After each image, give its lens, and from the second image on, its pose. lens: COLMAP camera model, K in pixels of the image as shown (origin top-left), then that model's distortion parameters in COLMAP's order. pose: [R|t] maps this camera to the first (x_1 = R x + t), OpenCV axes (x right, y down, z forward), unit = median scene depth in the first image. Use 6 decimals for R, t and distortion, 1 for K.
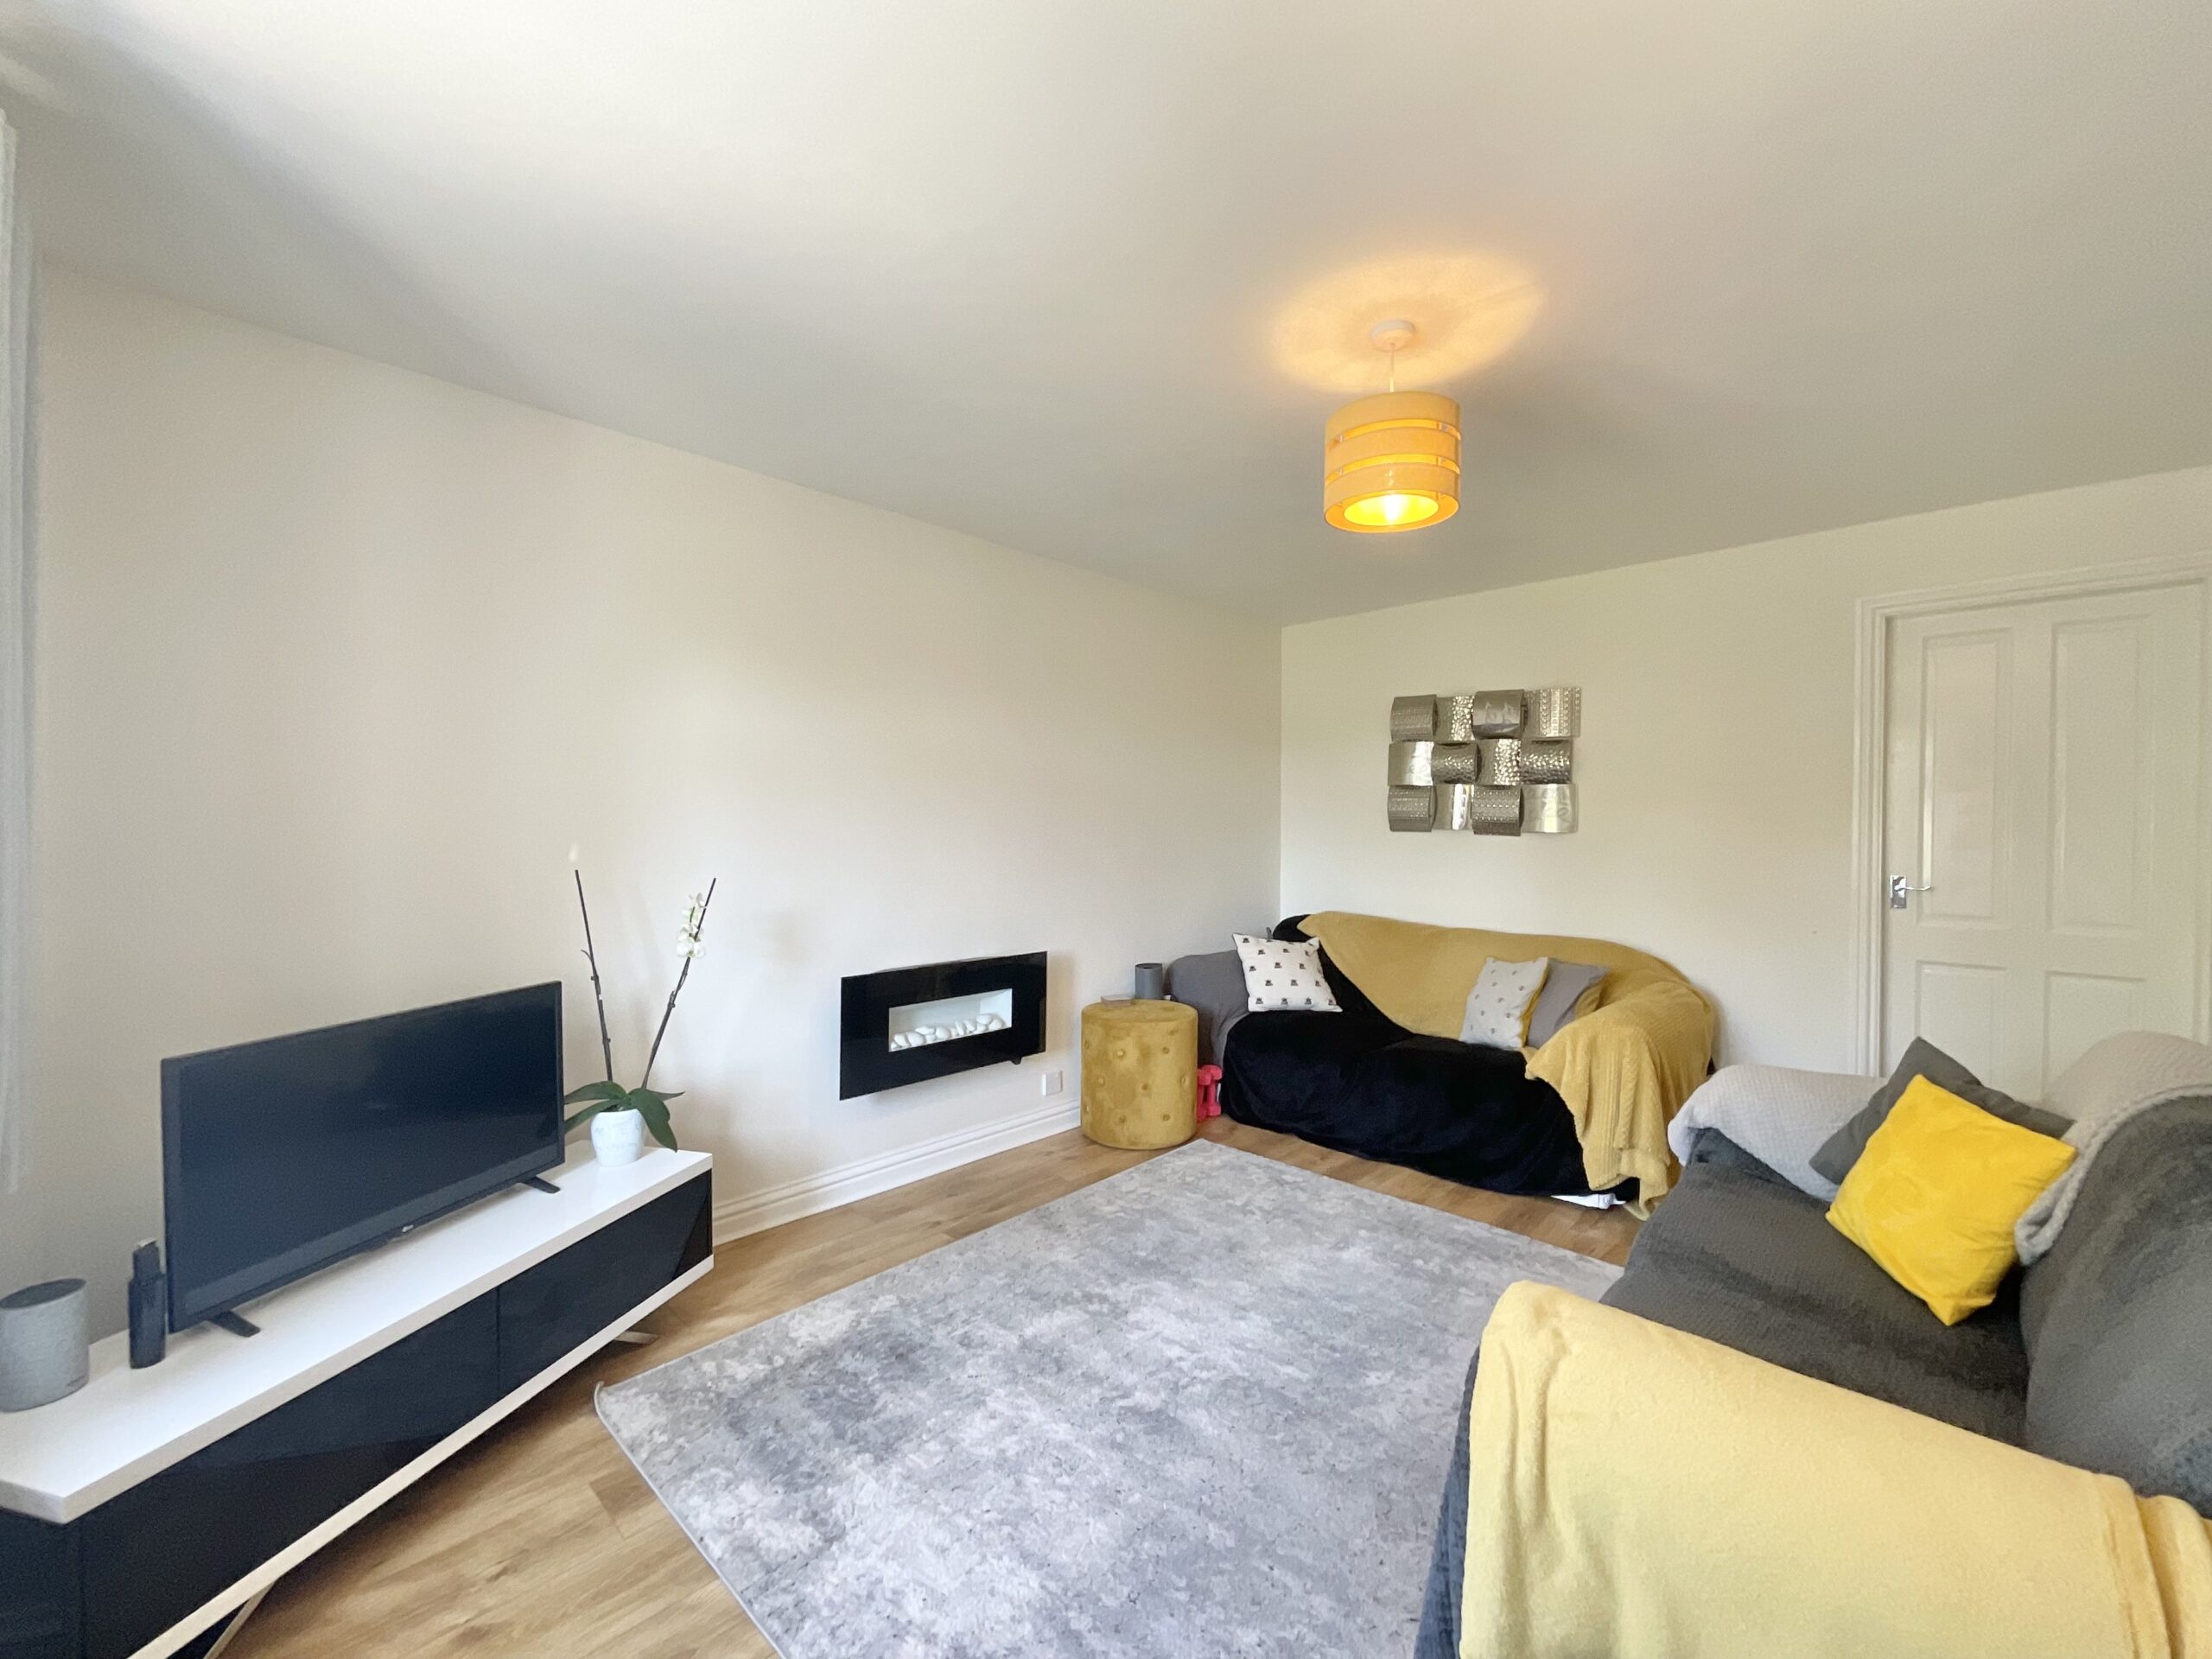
lens RADIAL K [[894.1, 0, 1104.6], [0, 894.1, 831.3], [0, 0, 1]] dist [-0.018510, 0.009480]
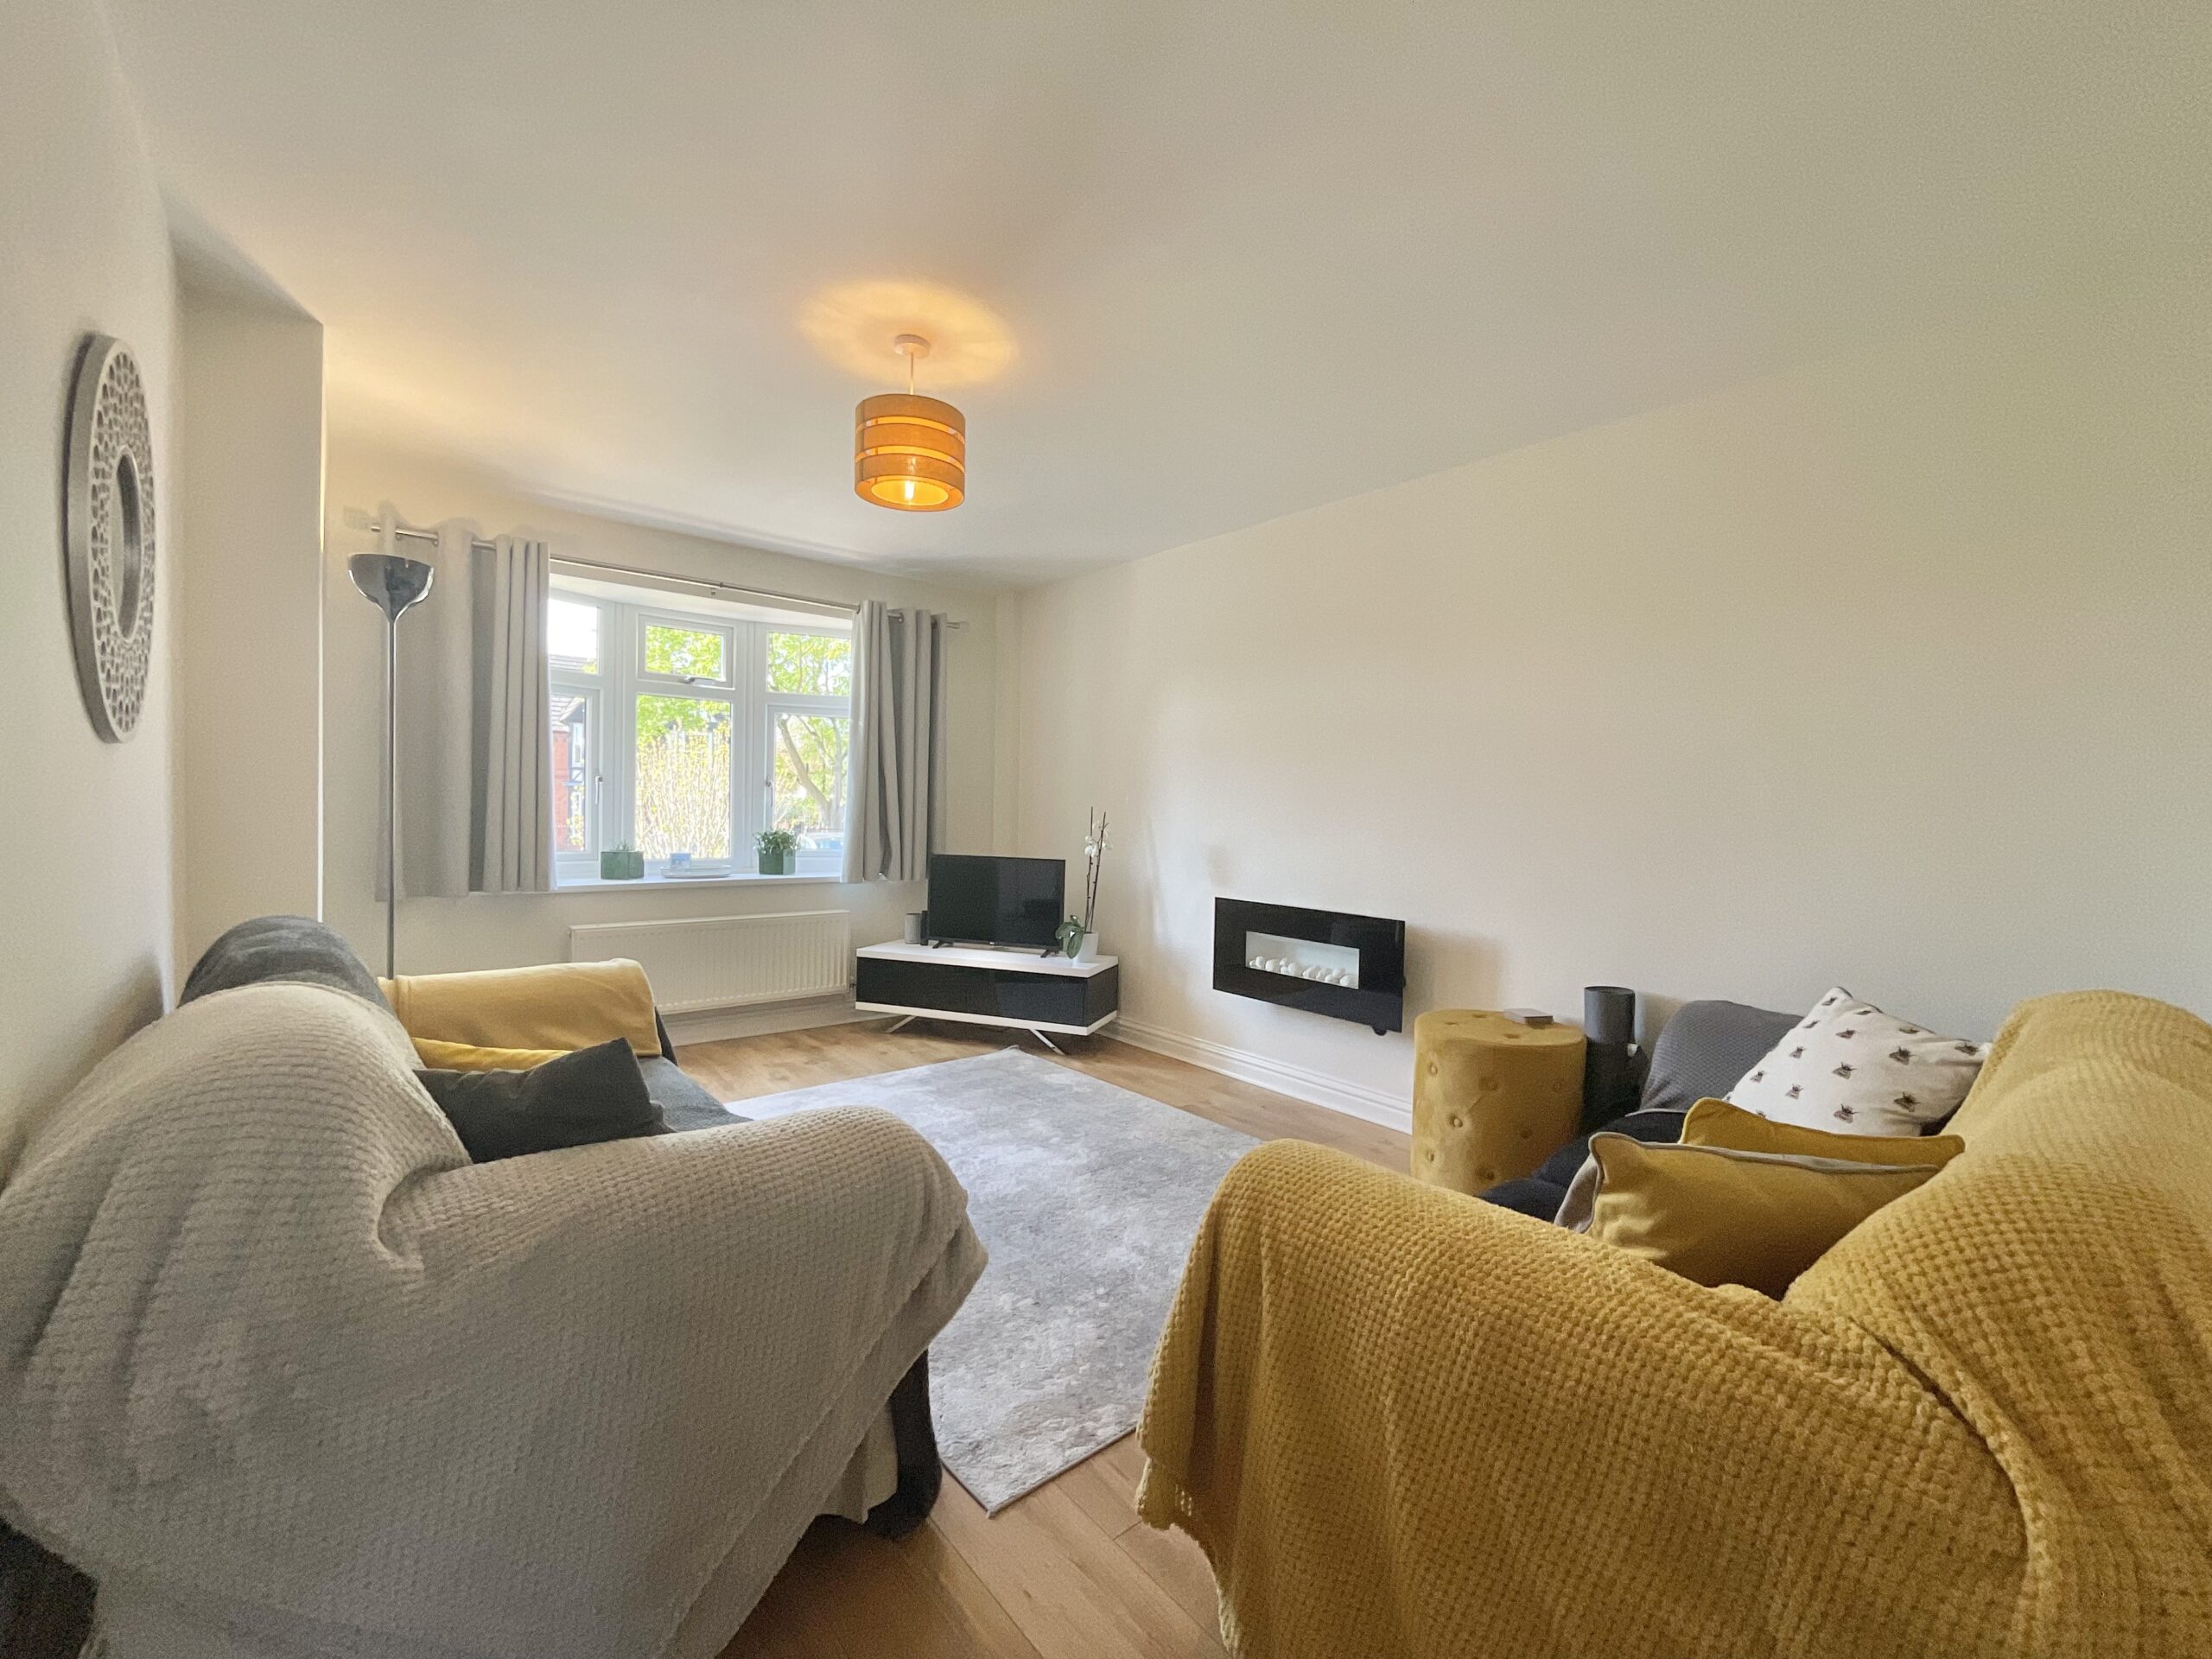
lens RADIAL K [[894.1, 0, 1104.6], [0, 894.1, 831.3], [0, 0, 1]] dist [-0.018510, 0.009480]
pose [[-0.086909, 0.024316, -0.995919, 1.036373], [-0.031636, 0.999130, 0.027155, 0.036071], [0.995714, 0.033867, -0.086064, 0.947673]]
